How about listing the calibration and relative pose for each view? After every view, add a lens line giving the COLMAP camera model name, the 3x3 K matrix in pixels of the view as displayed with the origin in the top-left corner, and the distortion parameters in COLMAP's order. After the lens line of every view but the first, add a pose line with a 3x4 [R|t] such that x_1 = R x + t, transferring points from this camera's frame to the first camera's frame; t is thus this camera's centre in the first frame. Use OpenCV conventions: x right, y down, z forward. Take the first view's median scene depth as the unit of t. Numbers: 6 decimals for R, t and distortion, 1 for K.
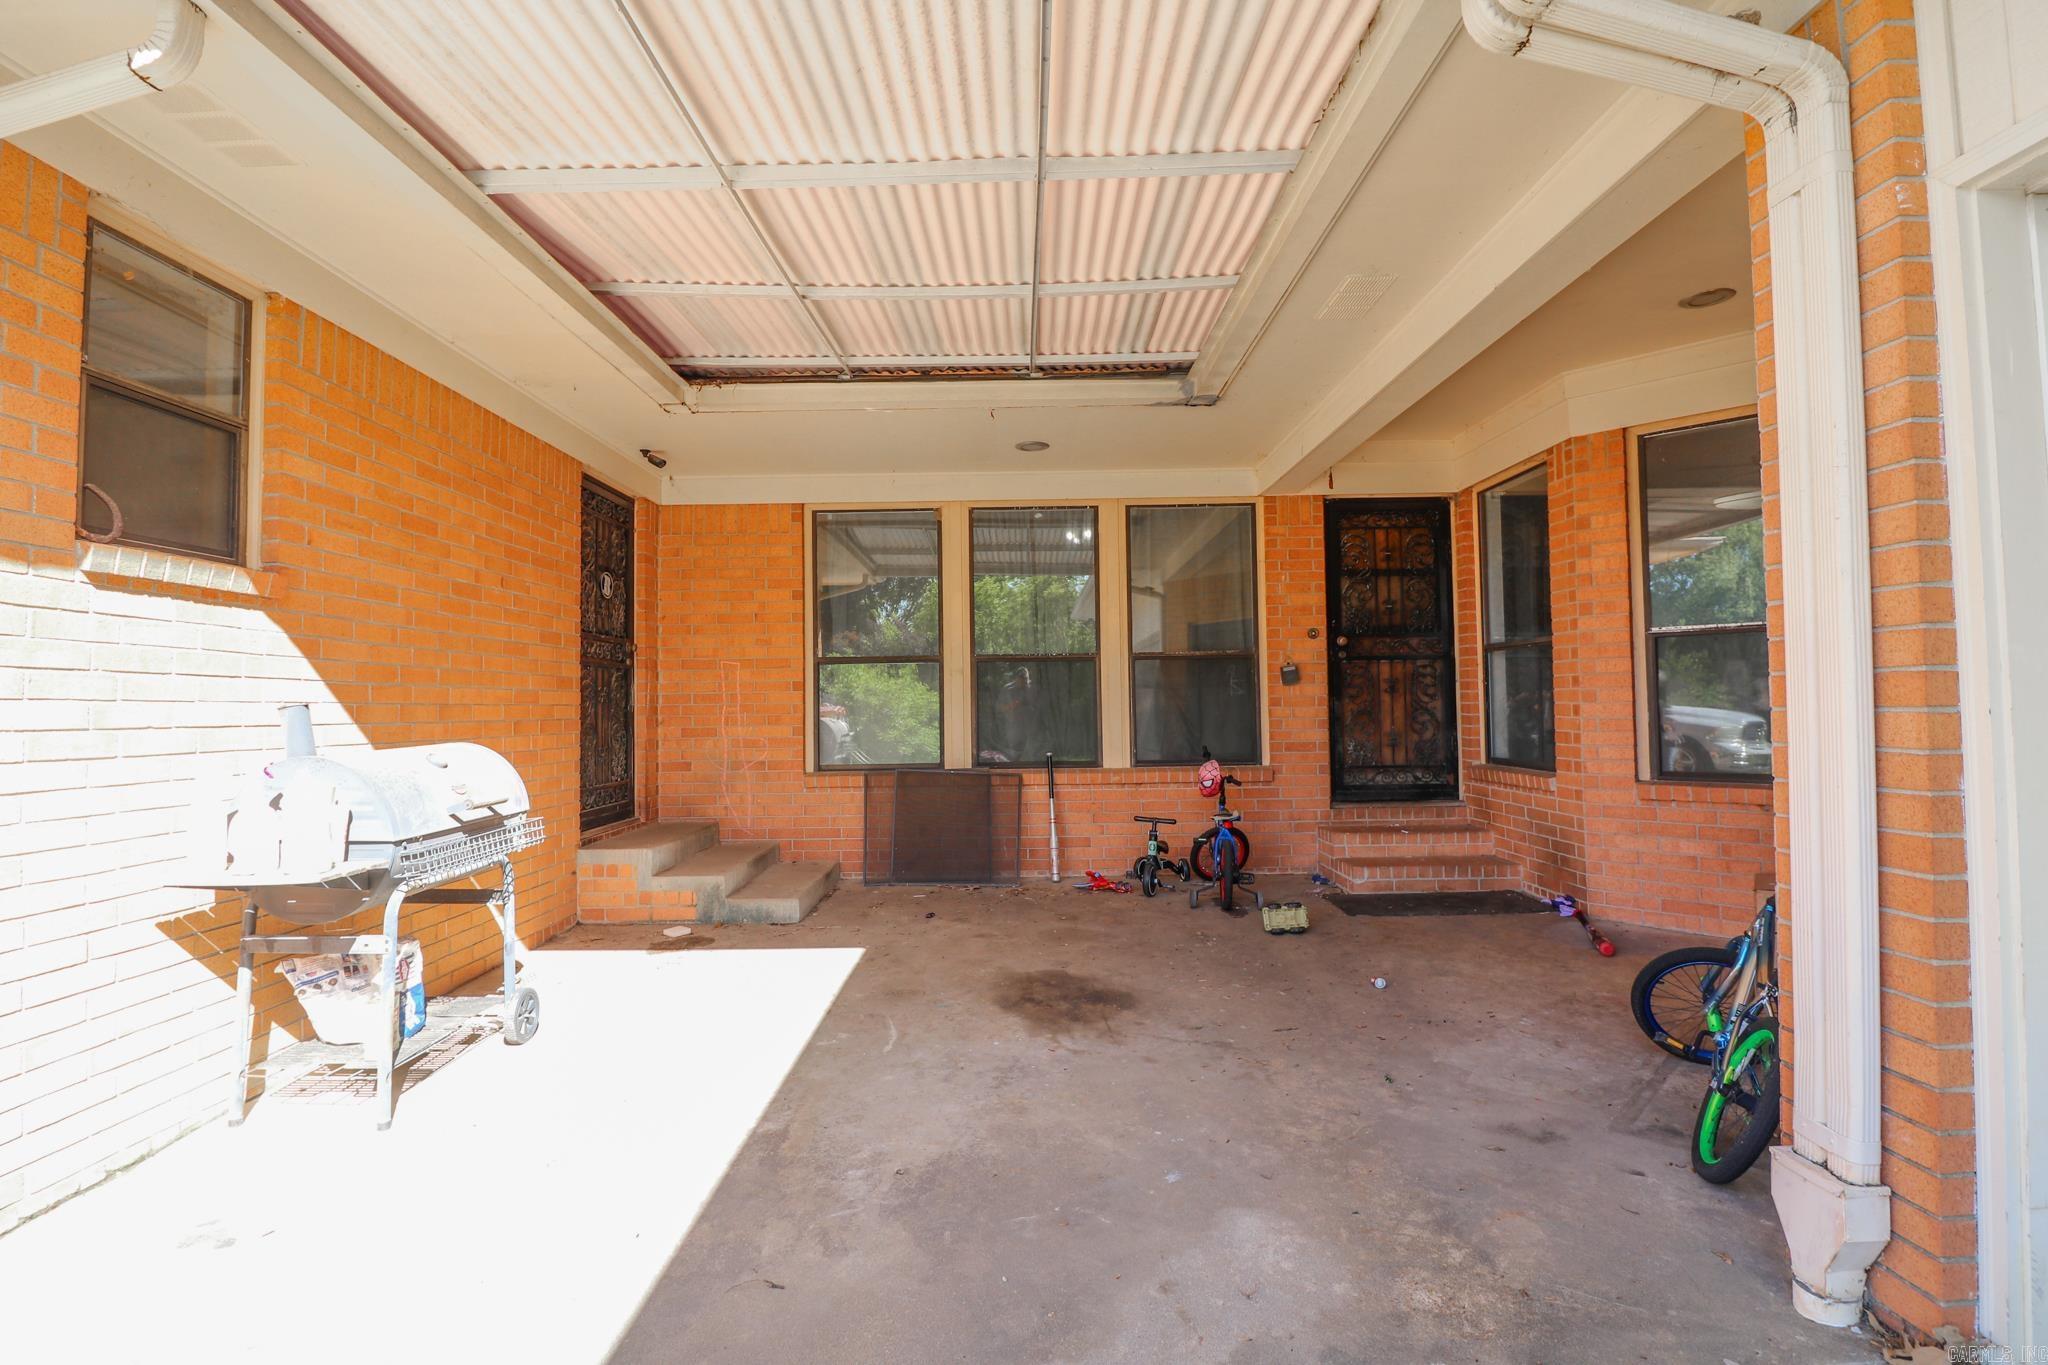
lens RADIAL K [[949.8, 0, 1009.1], [0, 949.8, 674.5], [0, 0, 1]] dist [-0.008221, -0.007366]
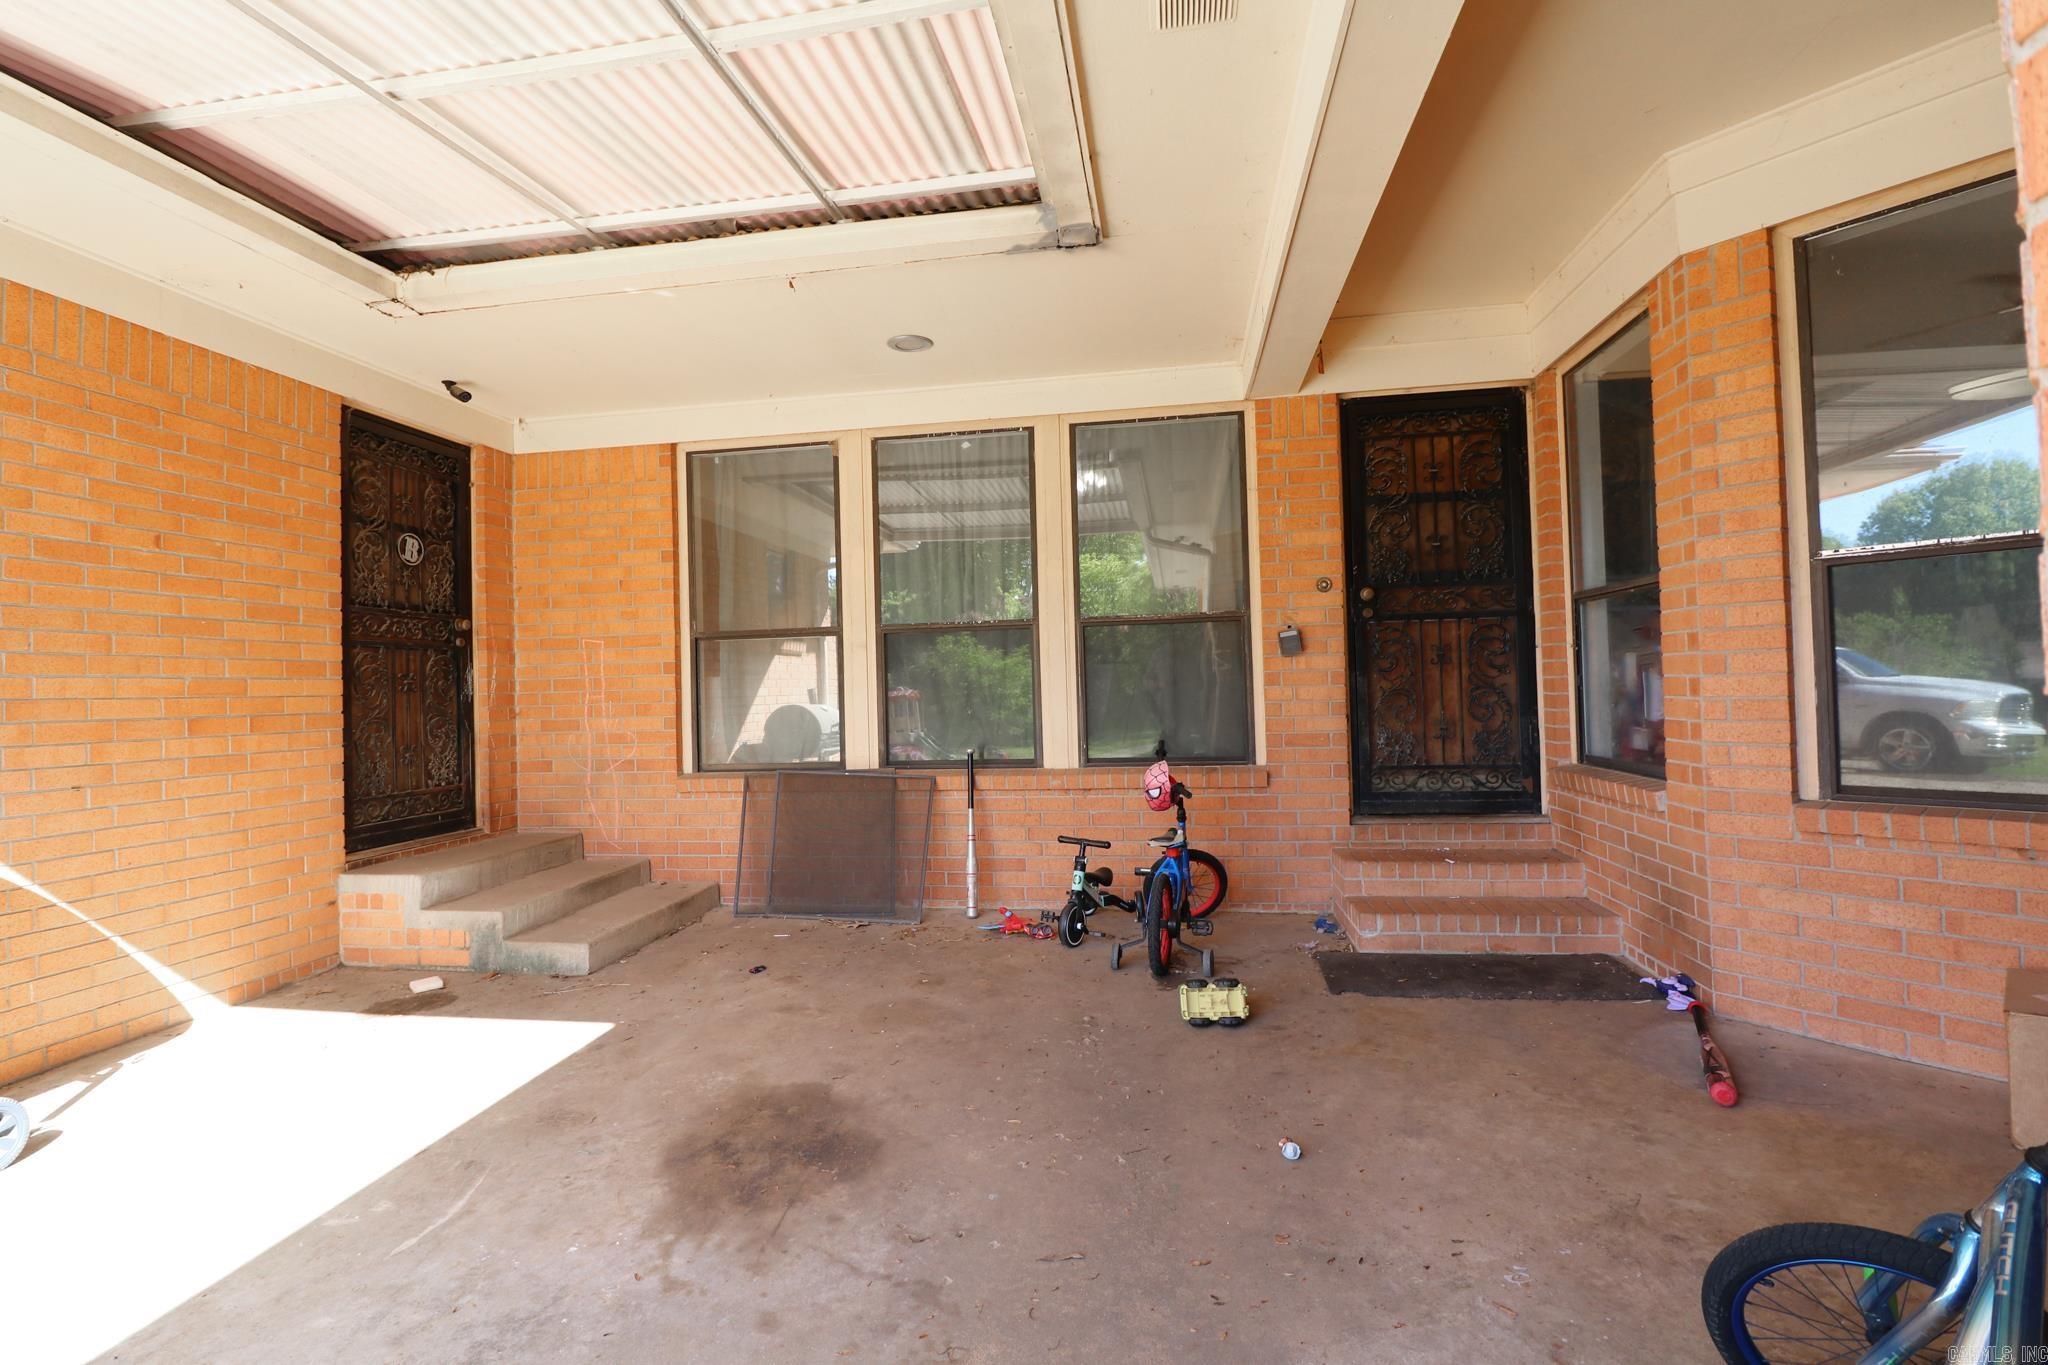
lens RADIAL K [[949.8, 0, 1011.2], [0, 949.8, 671.1], [0, 0, 1]] dist [-0.008221, -0.007366]
pose [[0.987773, -0.015199, -0.155157, 0.222065], [0.018049, 0.999693, 0.016980, 0.007340], [0.154851, -0.019573, 0.987744, 0.275153]]
